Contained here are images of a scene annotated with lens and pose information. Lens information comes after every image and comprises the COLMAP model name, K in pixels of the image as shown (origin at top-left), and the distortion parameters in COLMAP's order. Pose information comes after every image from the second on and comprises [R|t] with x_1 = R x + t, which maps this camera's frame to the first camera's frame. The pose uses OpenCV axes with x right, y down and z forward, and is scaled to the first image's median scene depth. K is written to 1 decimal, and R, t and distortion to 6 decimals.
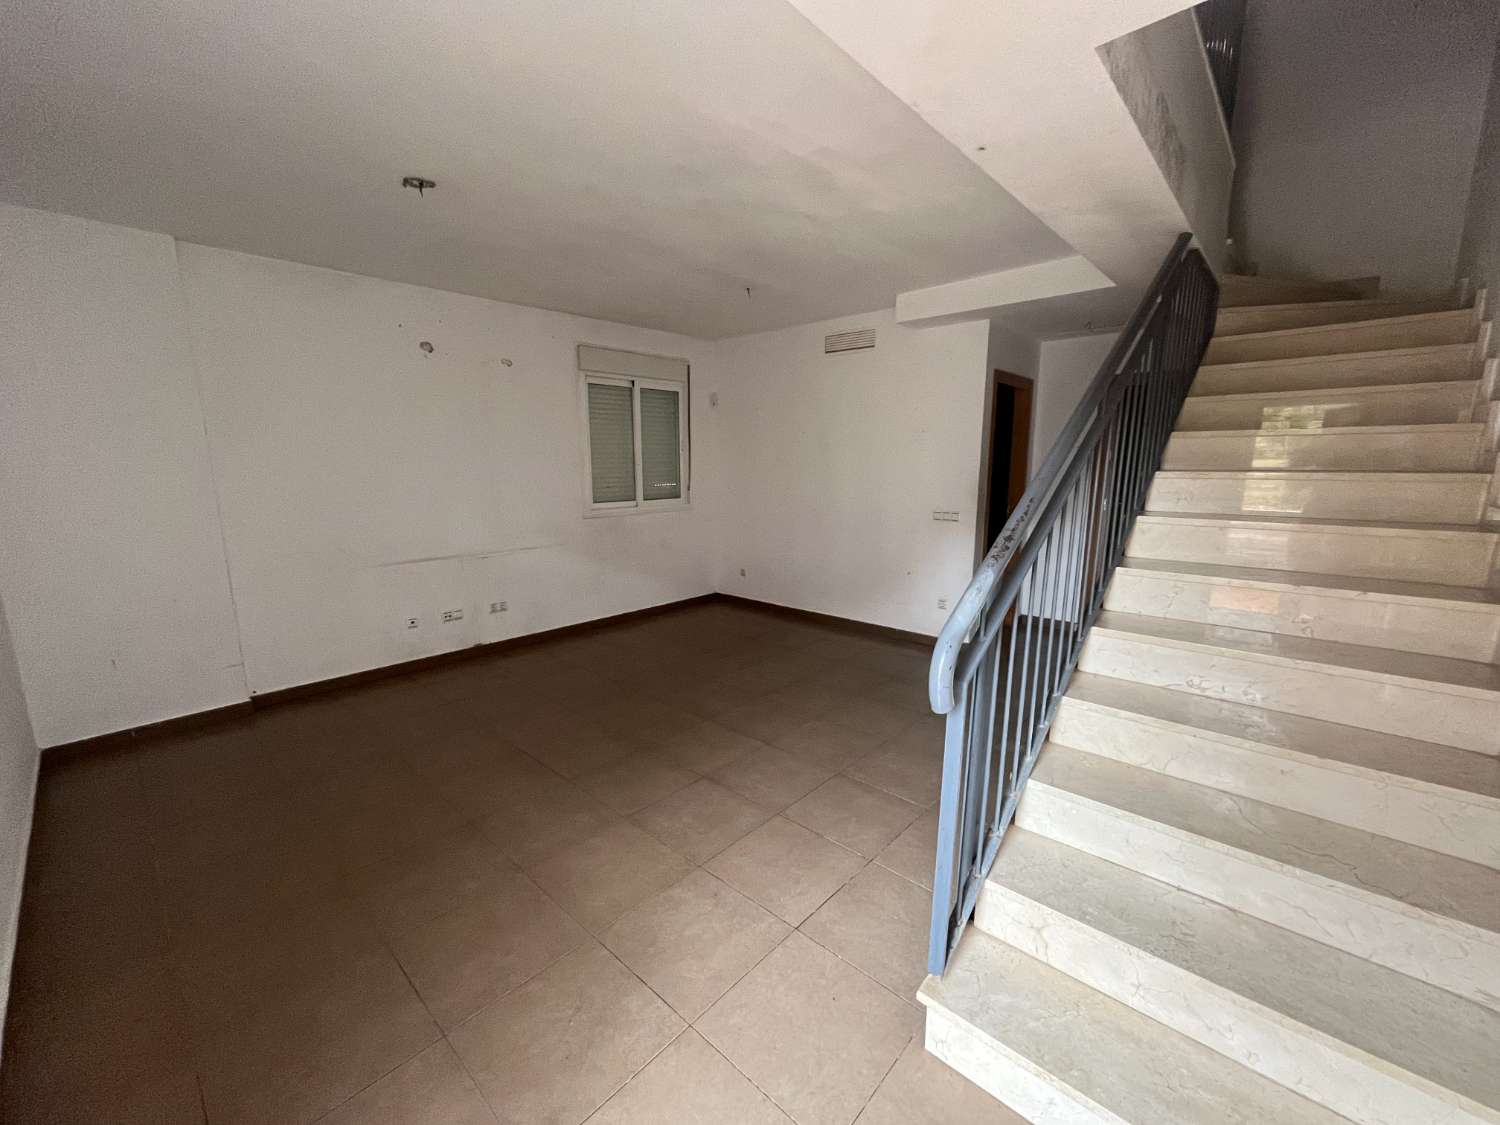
lens RADIAL K [[604.7, 0, 749.0], [0, 604.7, 564.4], [0, 0, 1]] dist [-0.003933, -0.000925]
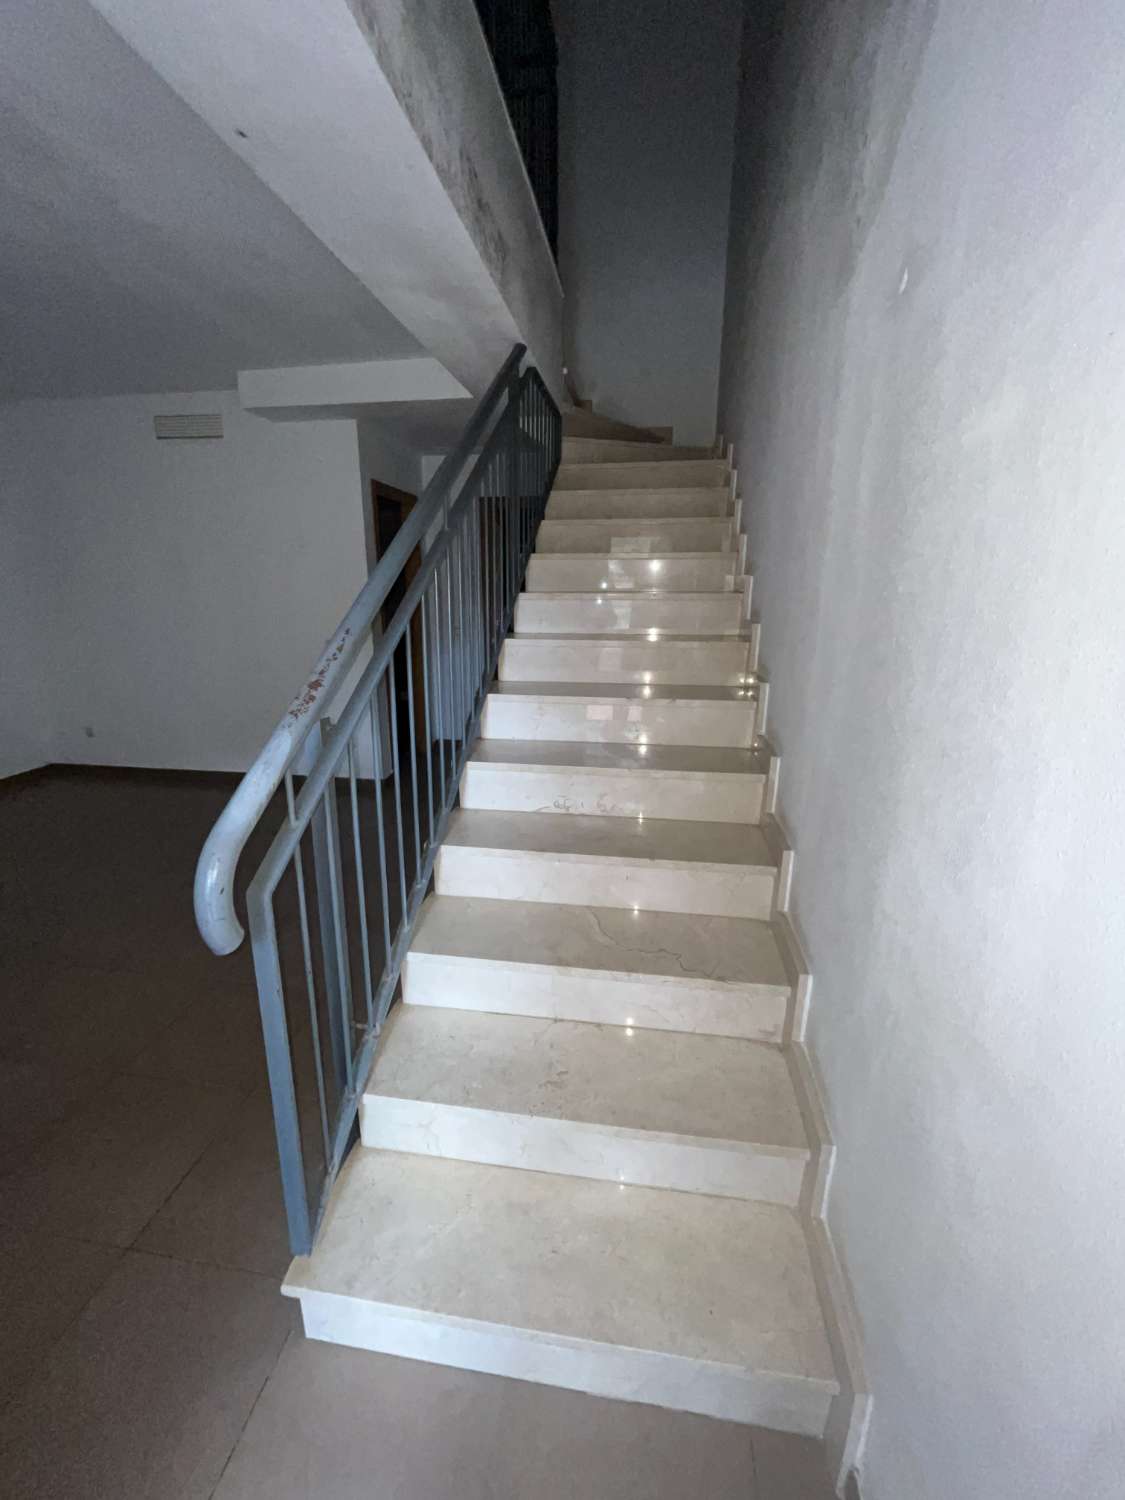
lens RADIAL K [[604.7, 0, 559.5], [0, 604.7, 747.7], [0, 0, 1]] dist [-0.003933, -0.000925]
pose [[0.825517, -0.144249, 0.545631, 0.148079], [0.091855, 0.988235, 0.122288, -0.016787], [-0.556852, -0.050832, 0.829055, 0.119198]]
